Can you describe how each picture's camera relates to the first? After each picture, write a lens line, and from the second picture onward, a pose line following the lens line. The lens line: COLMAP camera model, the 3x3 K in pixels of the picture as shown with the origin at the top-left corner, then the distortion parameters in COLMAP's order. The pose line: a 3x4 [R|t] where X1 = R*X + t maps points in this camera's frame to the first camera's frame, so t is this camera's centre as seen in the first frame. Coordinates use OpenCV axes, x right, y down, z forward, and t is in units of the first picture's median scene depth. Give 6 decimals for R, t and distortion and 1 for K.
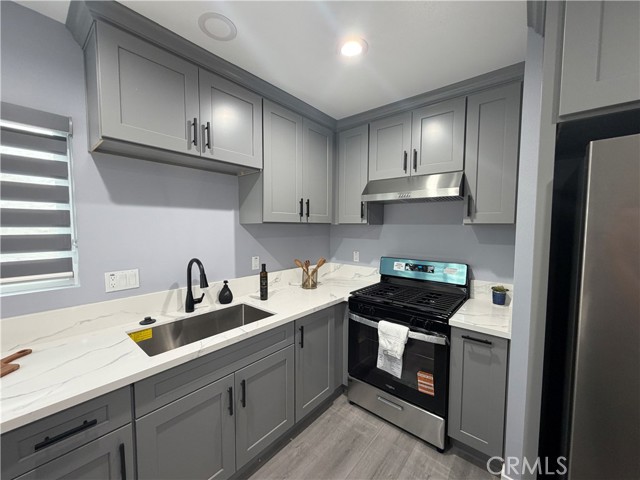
lens RADIAL K [[256.3, 0, 320.0], [0, 256.3, 240.0], [0, 0, 1]] dist [-0.000073, -0.000074]
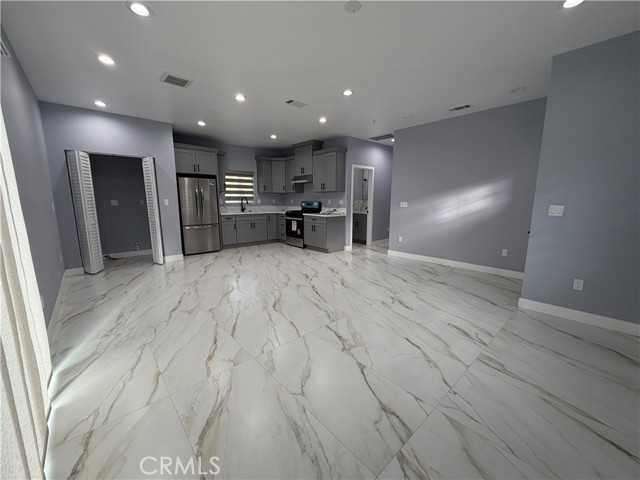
lens RADIAL K [[256.3, 0, 320.0], [0, 256.3, 240.0], [0, 0, 1]] dist [-0.000073, -0.000074]
pose [[0.989942, 0.024116, -0.139401, 1.087304], [-0.008701, 0.993877, 0.110150, 0.221198], [0.141204, -0.107829, 0.984091, -2.428552]]
